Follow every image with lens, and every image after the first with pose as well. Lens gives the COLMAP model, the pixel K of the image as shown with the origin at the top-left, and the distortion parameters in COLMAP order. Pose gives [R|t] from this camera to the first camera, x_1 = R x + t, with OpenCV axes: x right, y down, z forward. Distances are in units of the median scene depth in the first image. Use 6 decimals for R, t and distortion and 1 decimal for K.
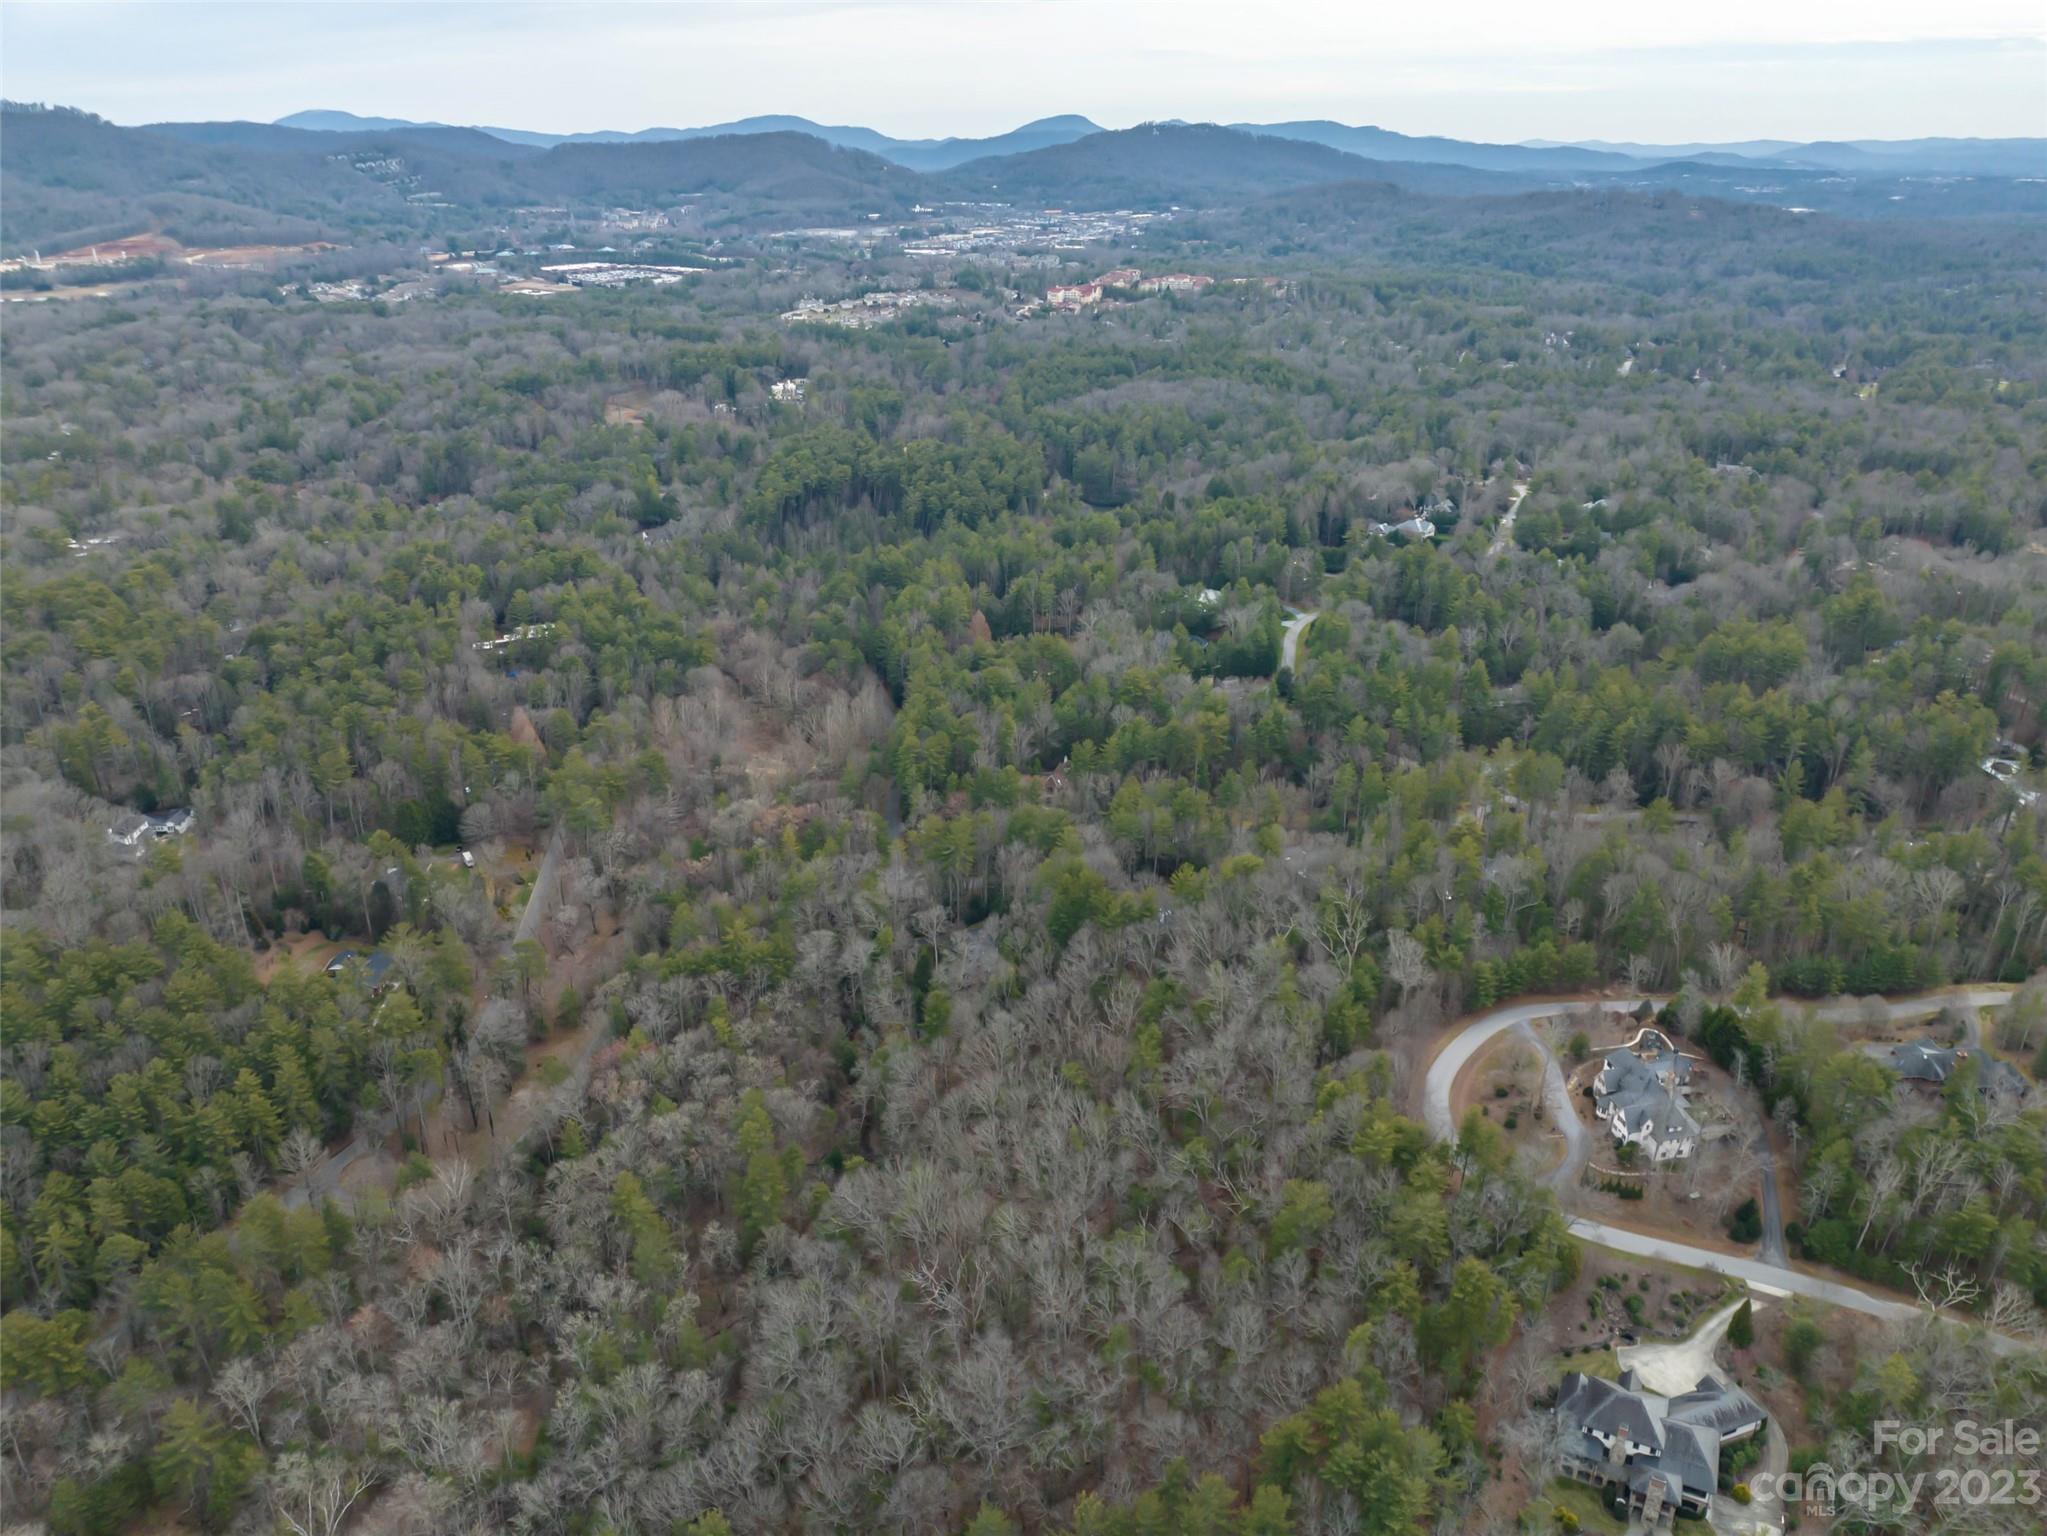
lens RADIAL K [[1521.5, 0, 1029.8], [0, 1521.5, 778.4], [0, 0, 1]] dist [-0.039410, -0.001452]
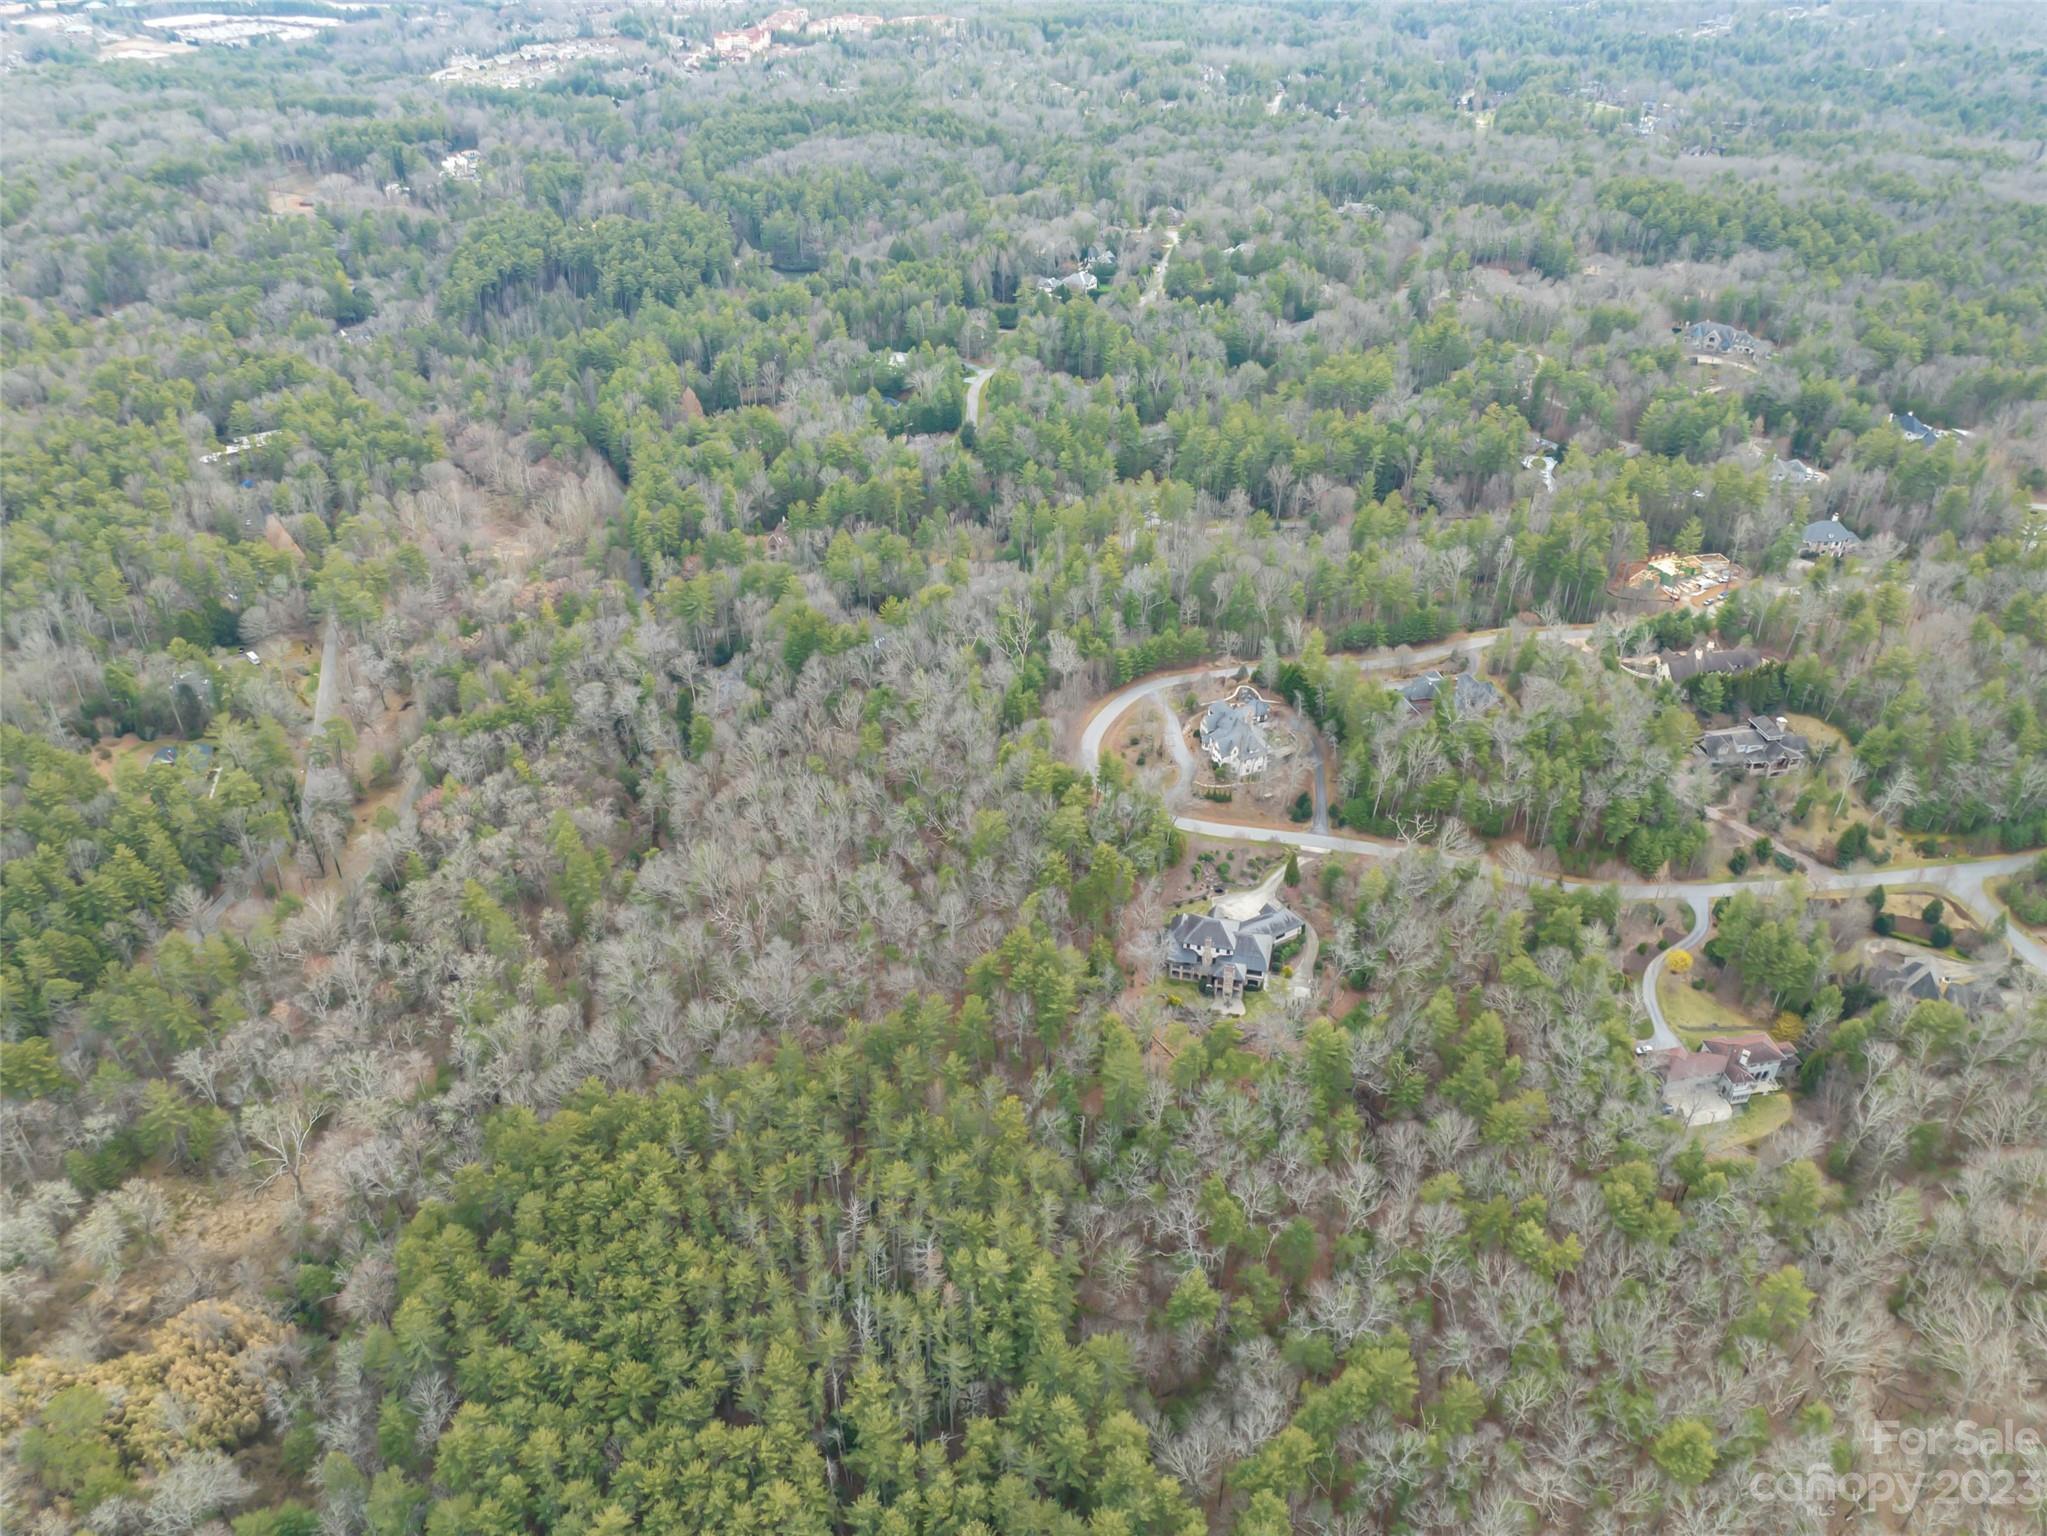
lens RADIAL K [[1521.5, 0, 1029.8], [0, 1521.5, 778.4], [0, 0, 1]] dist [-0.039410, -0.001452]
pose [[0.980130, -0.112418, 0.163426, -0.003719], [0.084513, 0.982042, 0.168674, 0.002174], [-0.179453, -0.151511, 0.972029, -0.194325]]
